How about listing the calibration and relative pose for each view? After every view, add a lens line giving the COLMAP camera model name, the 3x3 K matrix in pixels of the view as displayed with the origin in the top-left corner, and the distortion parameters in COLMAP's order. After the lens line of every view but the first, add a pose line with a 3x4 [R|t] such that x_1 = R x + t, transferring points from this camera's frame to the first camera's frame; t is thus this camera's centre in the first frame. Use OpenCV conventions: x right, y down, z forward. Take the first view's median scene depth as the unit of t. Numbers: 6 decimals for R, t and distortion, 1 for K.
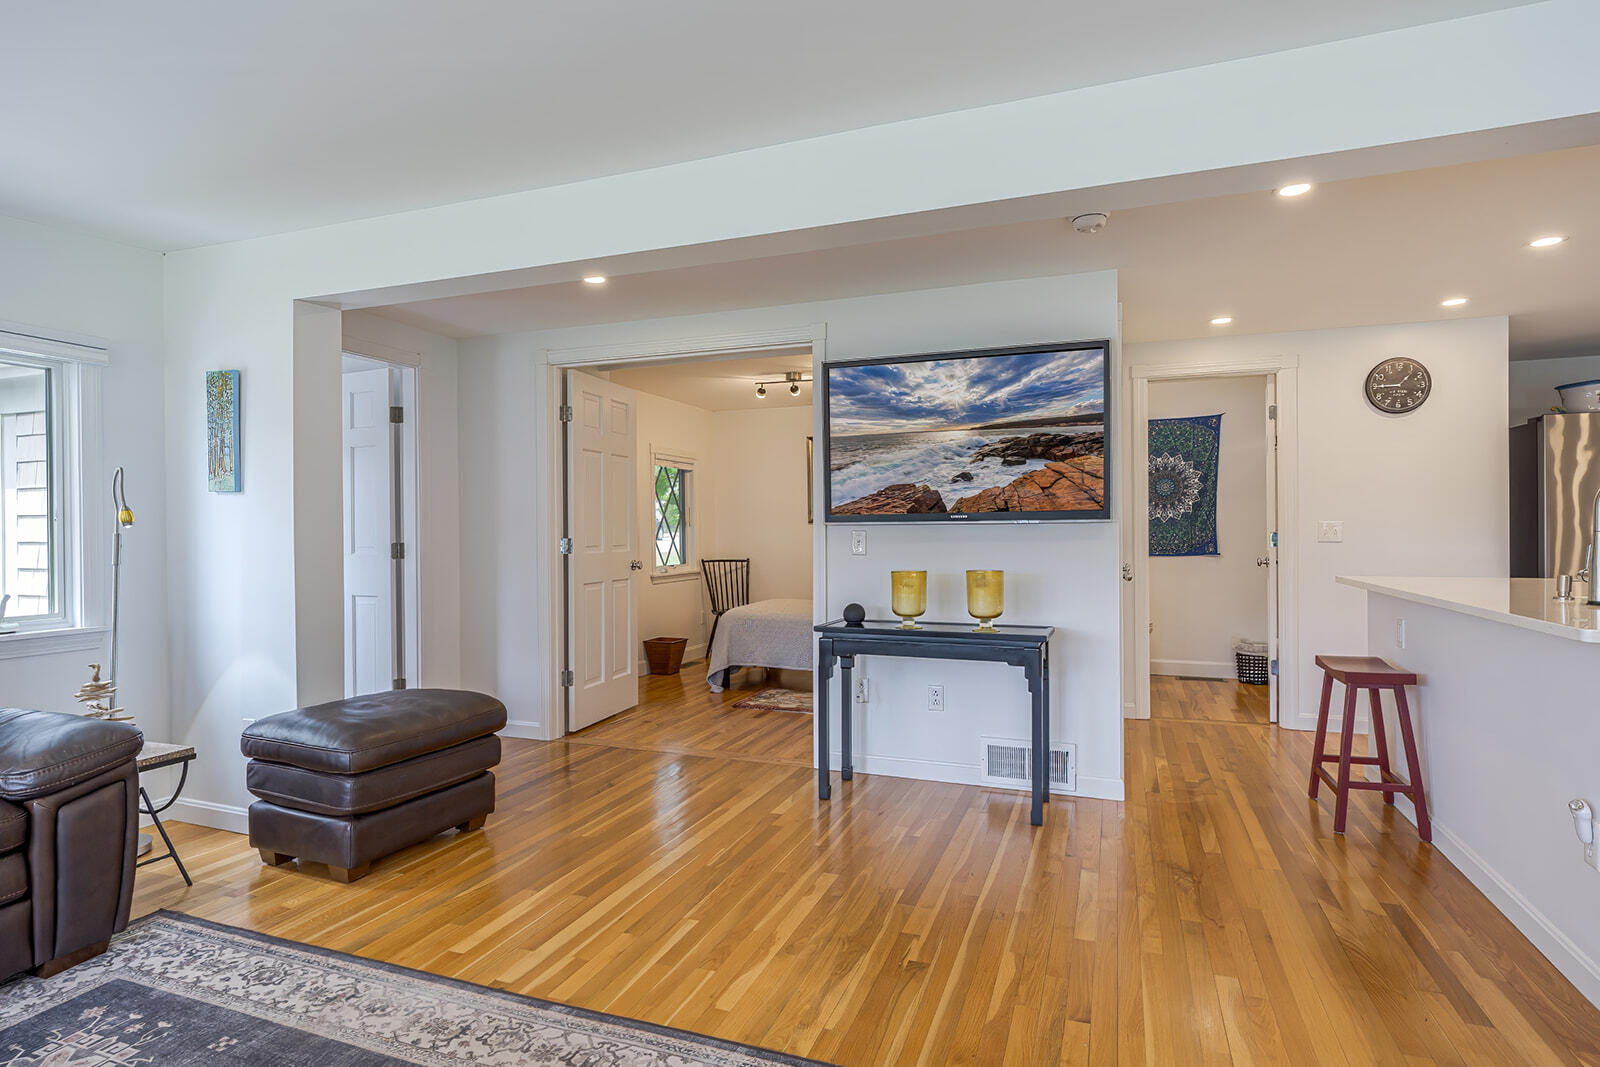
lens RADIAL K [[755.2, 0, 802.3], [0, 755.2, 534.9], [0, 0, 1]] dist [0.004411, 0.001255]
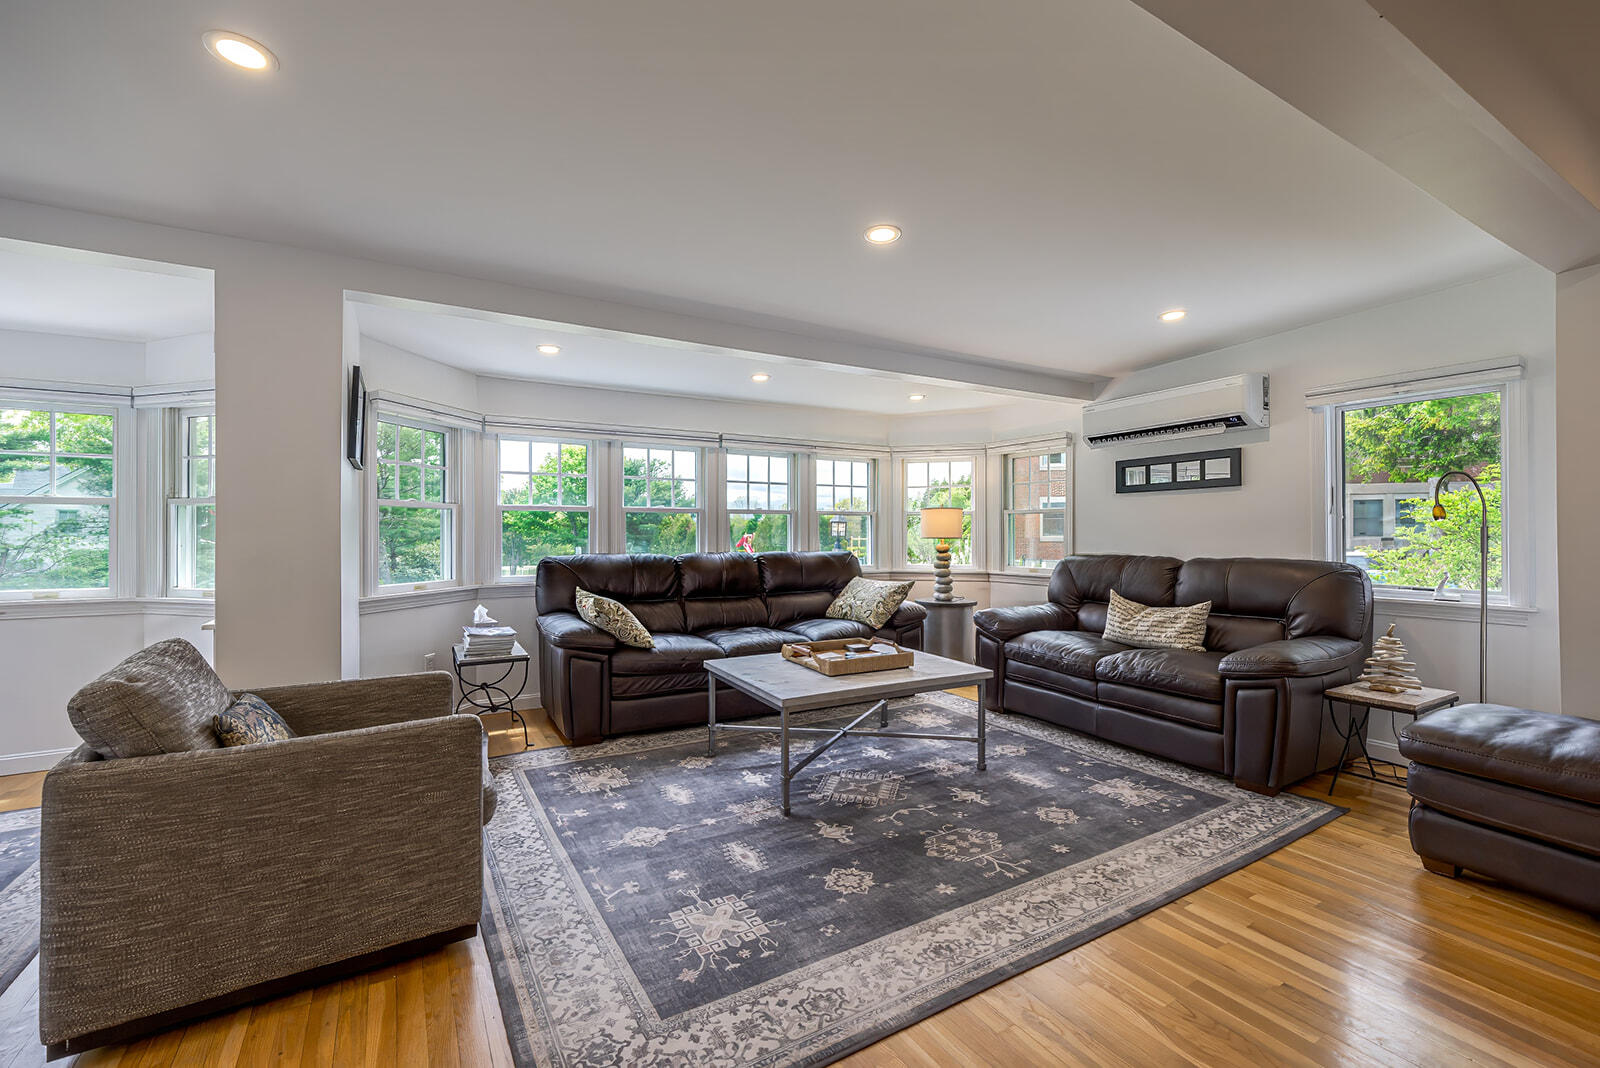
lens RADIAL K [[668.3, 0, 797.4], [0, 668.3, 530.6], [0, 0, 1]] dist [-0.012519, 0.002906]
pose [[-0.591650, 0.003795, -0.806186, 0.764529], [0.003814, 0.999991, 0.001908, 0.015530], [0.806186, -0.001945, -0.591660, 1.116848]]
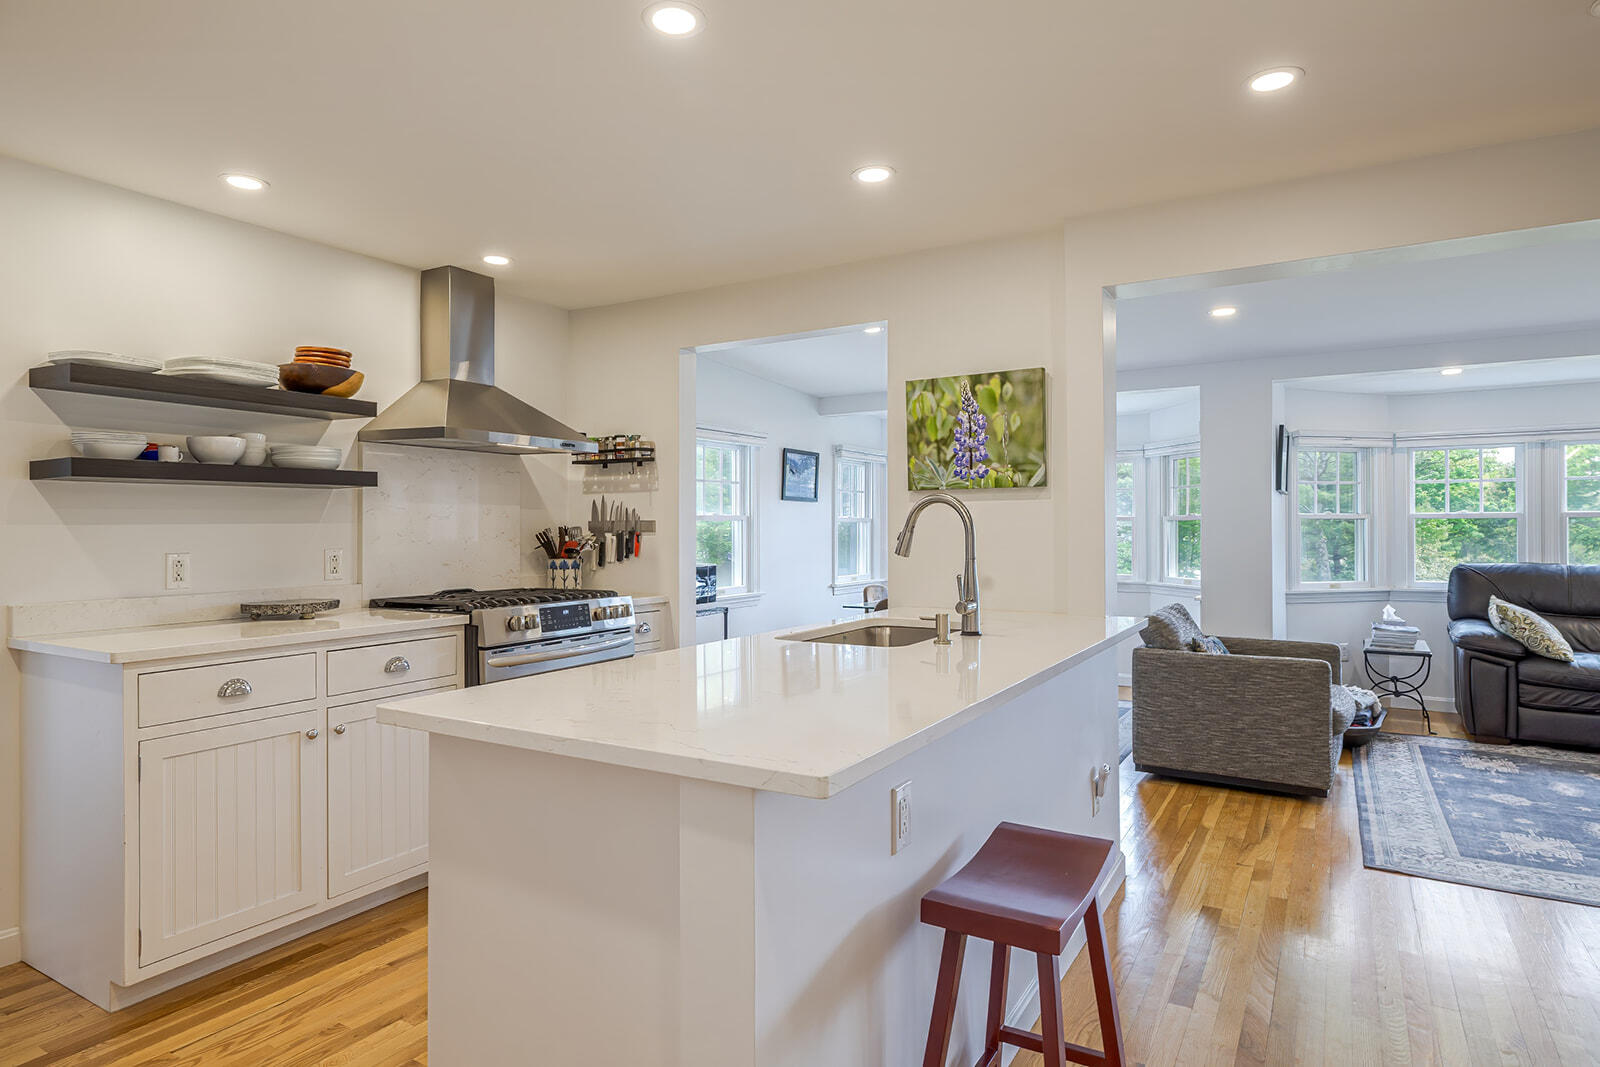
lens RADIAL K [[912.3, 0, 805.2], [0, 912.3, 524.9], [0, 0, 1]] dist [0.005670, -0.001550]
pose [[-0.990565, 0.009095, 0.136742, 1.178525], [0.008786, 0.999957, -0.002866, -0.032538], [-0.136762, -0.001637, -0.990603, 2.304994]]
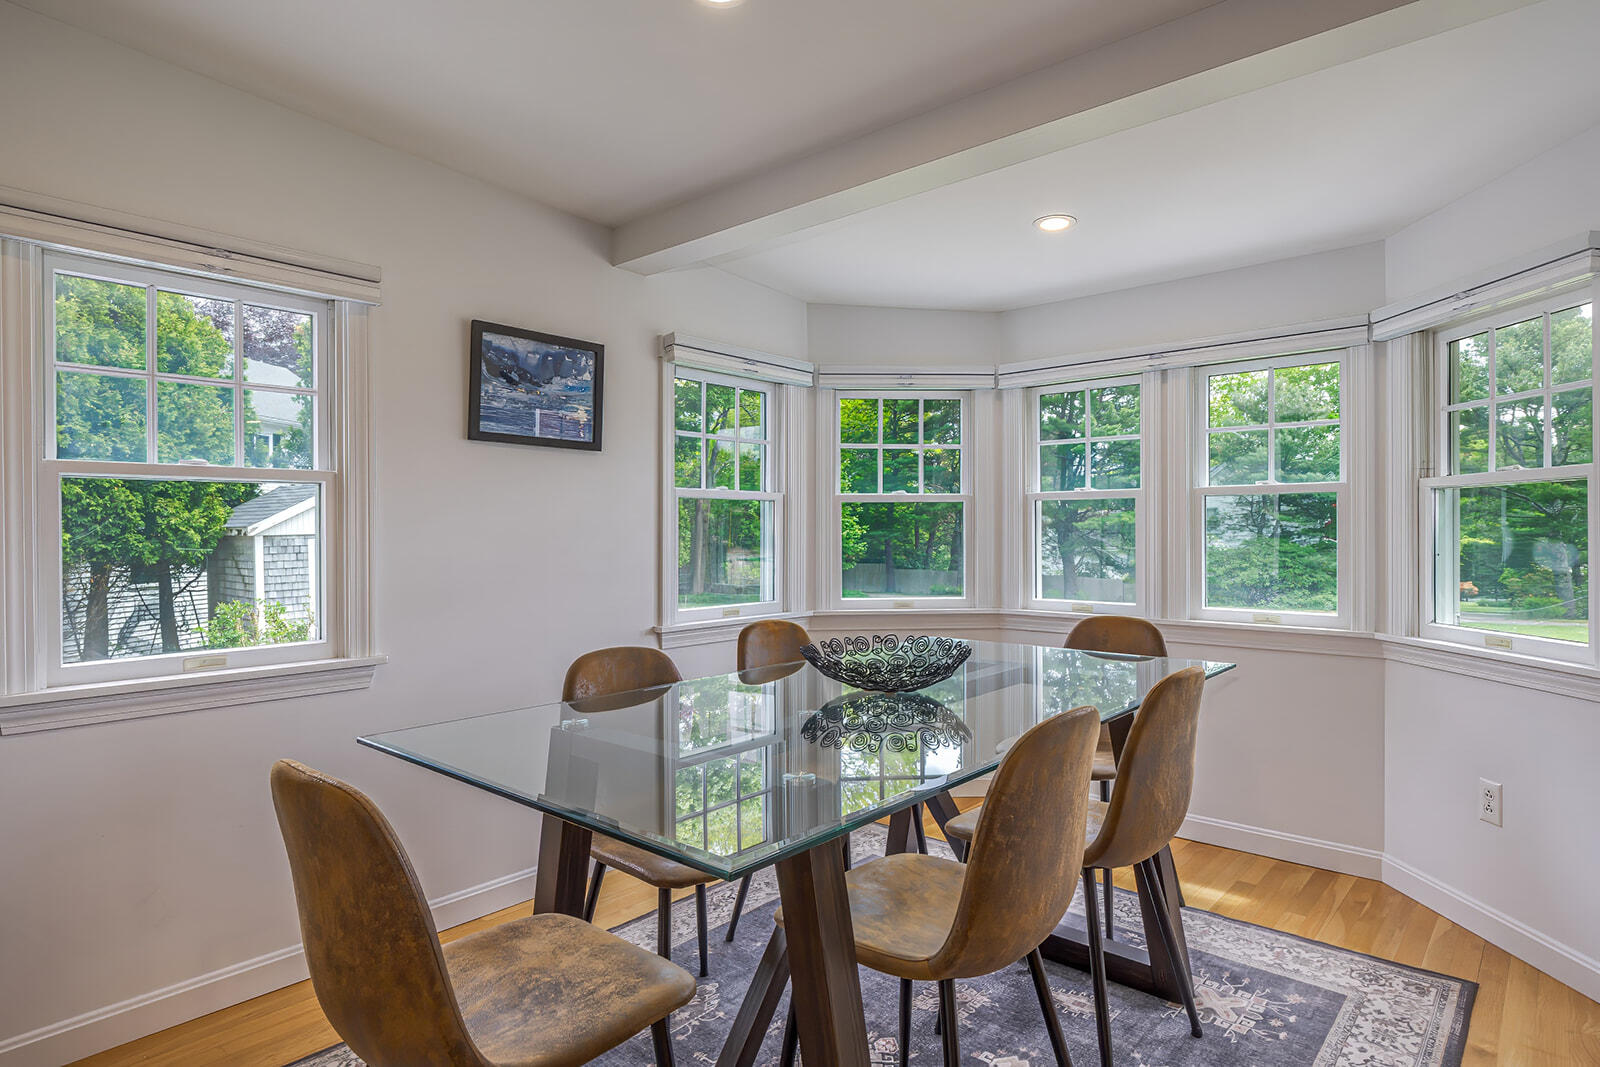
lens RADIAL K [[912.3, 0, 808.7], [0, 912.3, 533.0], [0, 0, 1]] dist [0.005670, -0.001550]
pose [[-0.952686, 0.007431, 0.303866, 0.819904], [0.007621, 0.999971, -0.000559, 0.012199], [-0.303861, 0.001783, -0.952715, 0.519577]]
